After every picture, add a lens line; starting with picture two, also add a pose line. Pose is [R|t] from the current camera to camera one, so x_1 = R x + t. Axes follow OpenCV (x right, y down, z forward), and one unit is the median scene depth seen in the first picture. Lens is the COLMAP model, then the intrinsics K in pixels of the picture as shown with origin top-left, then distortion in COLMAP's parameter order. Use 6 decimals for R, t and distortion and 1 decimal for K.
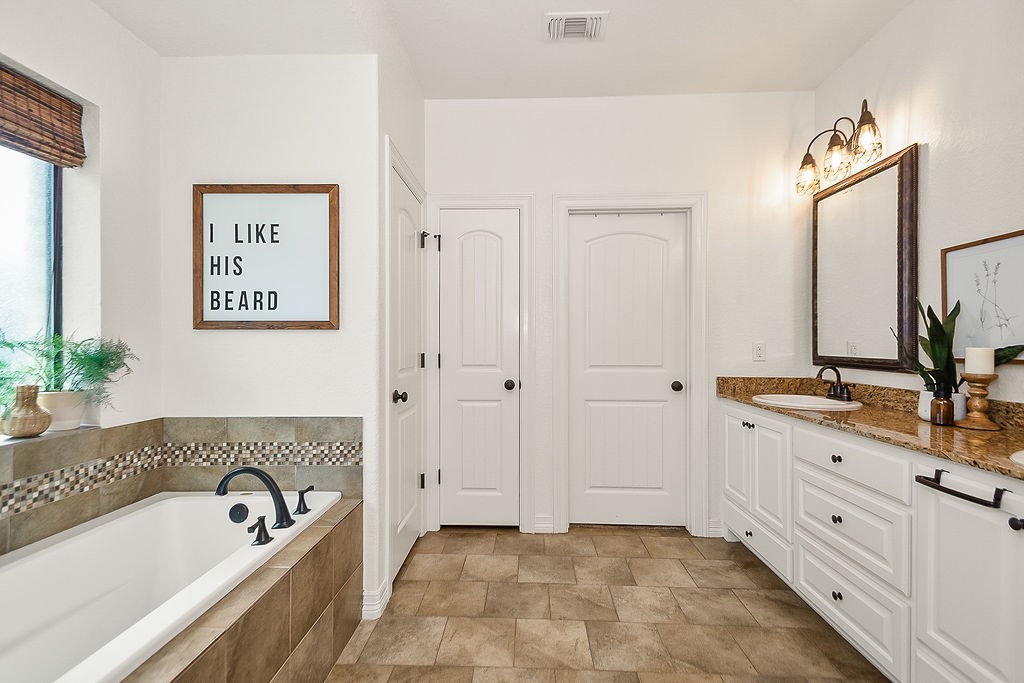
lens RADIAL K [[447.5, 0, 515.9], [0, 447.5, 344.4], [0, 0, 1]] dist [0.028160, -0.014806]
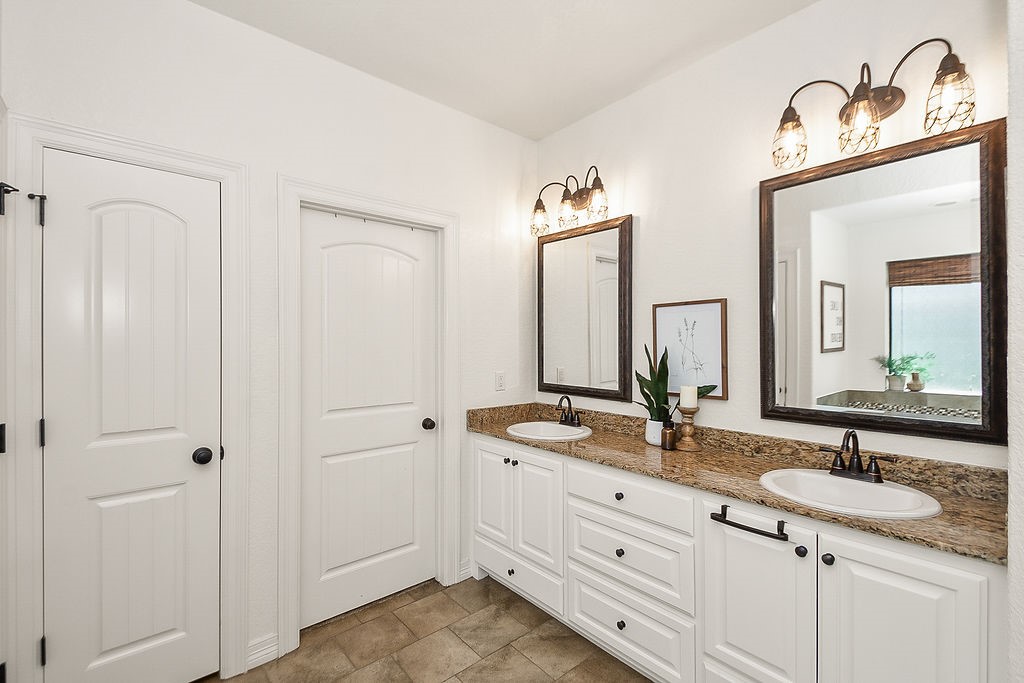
lens RADIAL K [[447.5, 0, 515.9], [0, 447.5, 344.4], [0, 0, 1]] dist [0.028160, -0.014806]
pose [[0.737662, -0.000654, 0.675169, -0.124945], [0.002477, 0.999995, -0.001737, -0.068542], [-0.675165, 0.002954, 0.737661, 0.238355]]
